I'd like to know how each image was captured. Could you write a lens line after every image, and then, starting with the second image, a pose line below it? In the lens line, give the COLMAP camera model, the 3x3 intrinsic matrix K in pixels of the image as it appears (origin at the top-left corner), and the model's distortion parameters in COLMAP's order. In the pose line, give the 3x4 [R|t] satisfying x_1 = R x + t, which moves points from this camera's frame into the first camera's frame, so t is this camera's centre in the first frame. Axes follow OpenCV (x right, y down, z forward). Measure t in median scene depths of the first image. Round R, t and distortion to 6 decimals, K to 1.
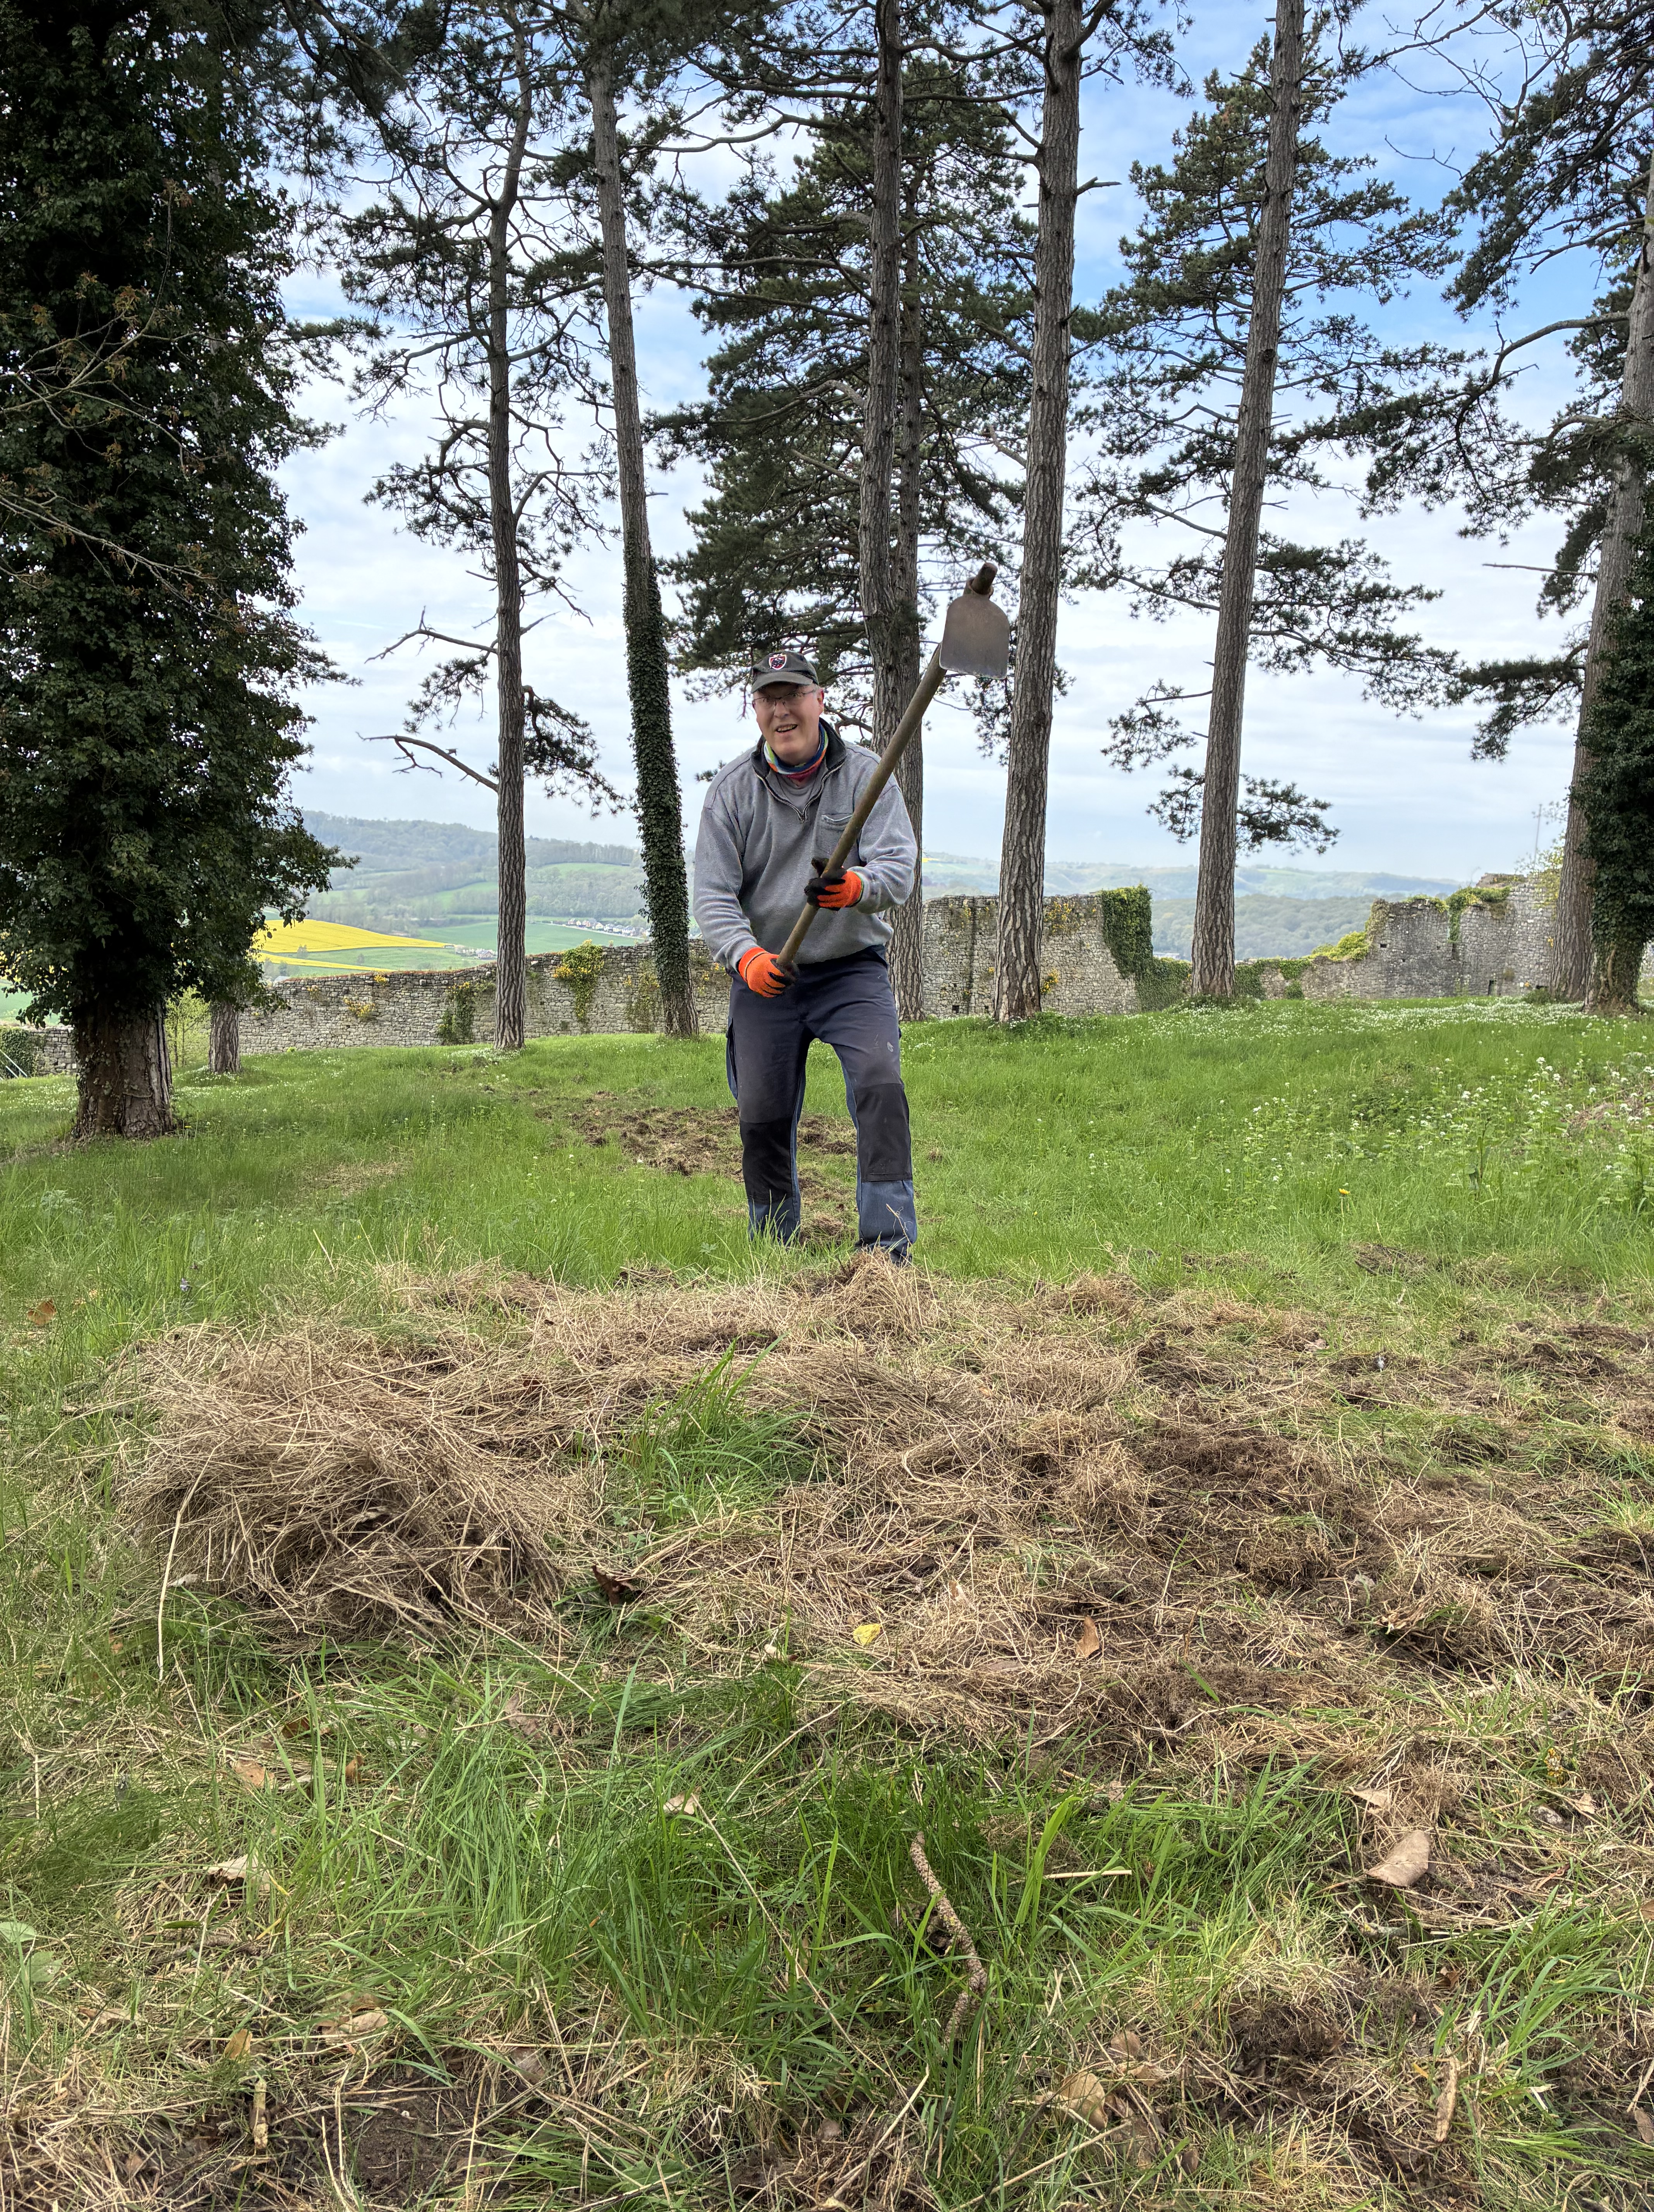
lens RADIAL K [[1676.6, 0, 827.0], [0, 1676.6, 1106.0], [0, 0, 1]] dist [0.057390, -0.072926]
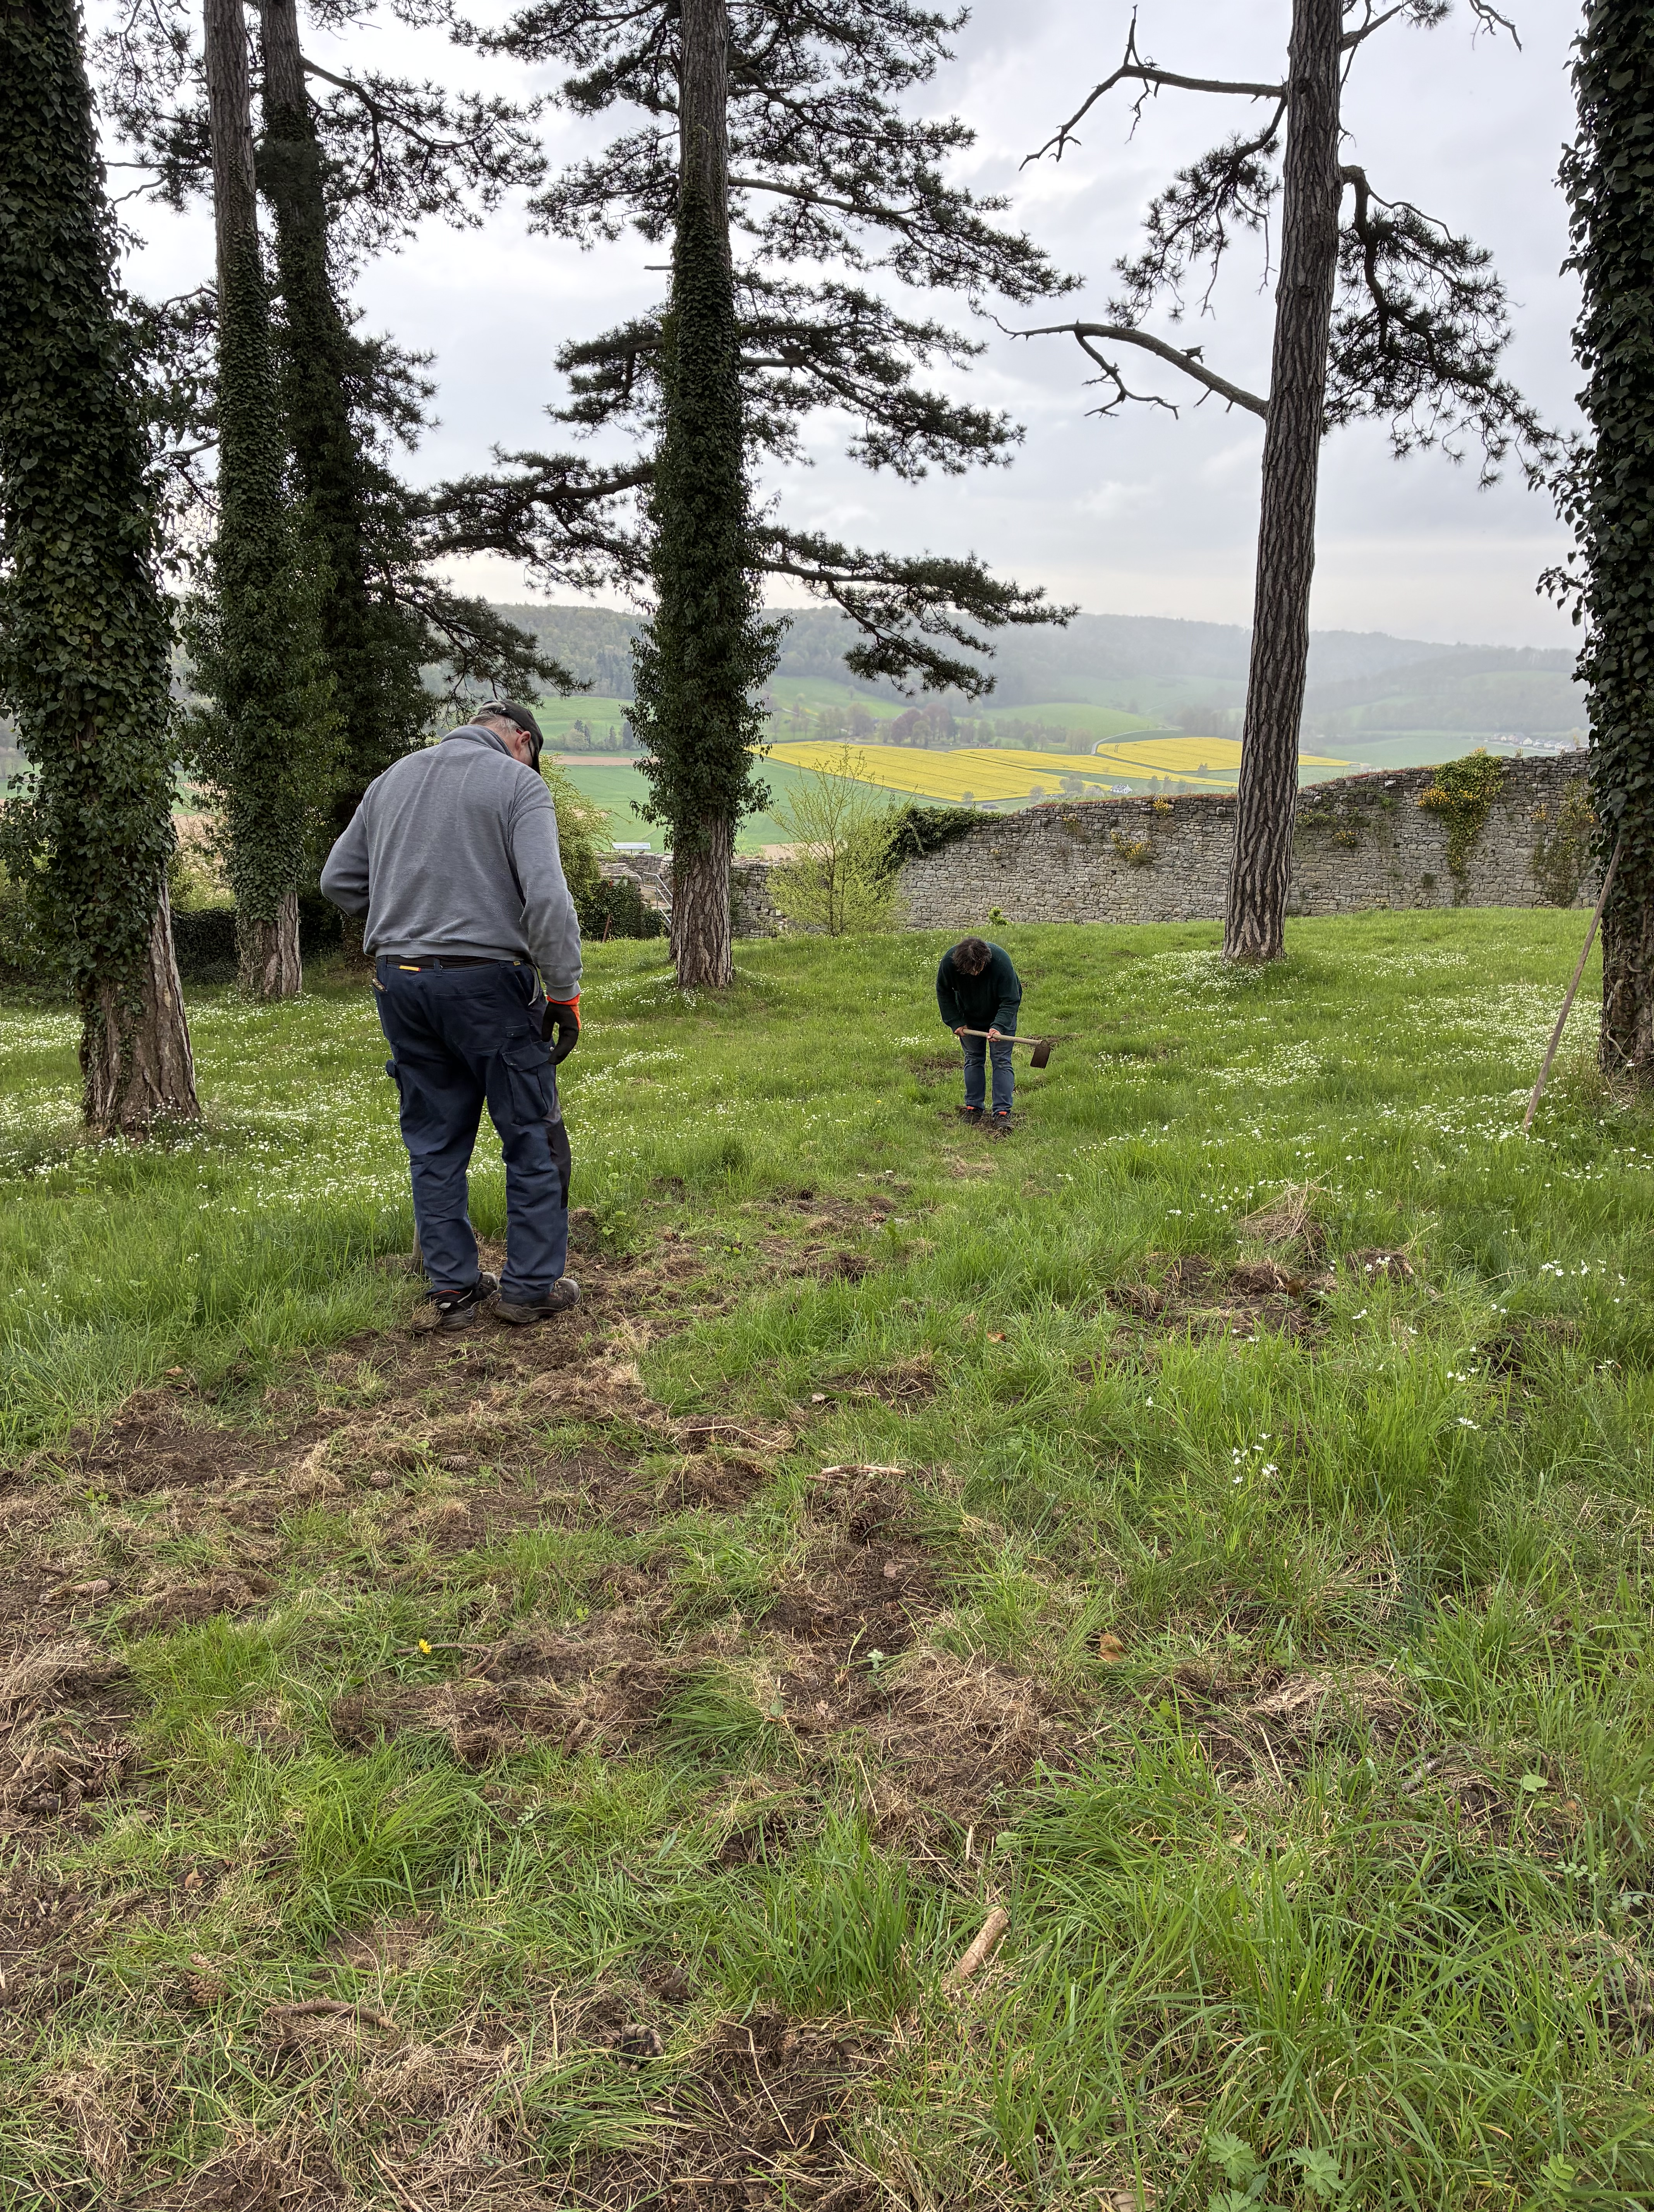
lens RADIAL K [[1676.6, 0, 827.0], [0, 1676.6, 1106.0], [0, 0, 1]] dist [0.057390, -0.072926]
pose [[0.869156, 0.102965, -0.483700, -0.051424], [-0.050489, 0.991450, 0.120325, -0.044666], [0.491954, -0.080160, 0.866923, 0.487781]]
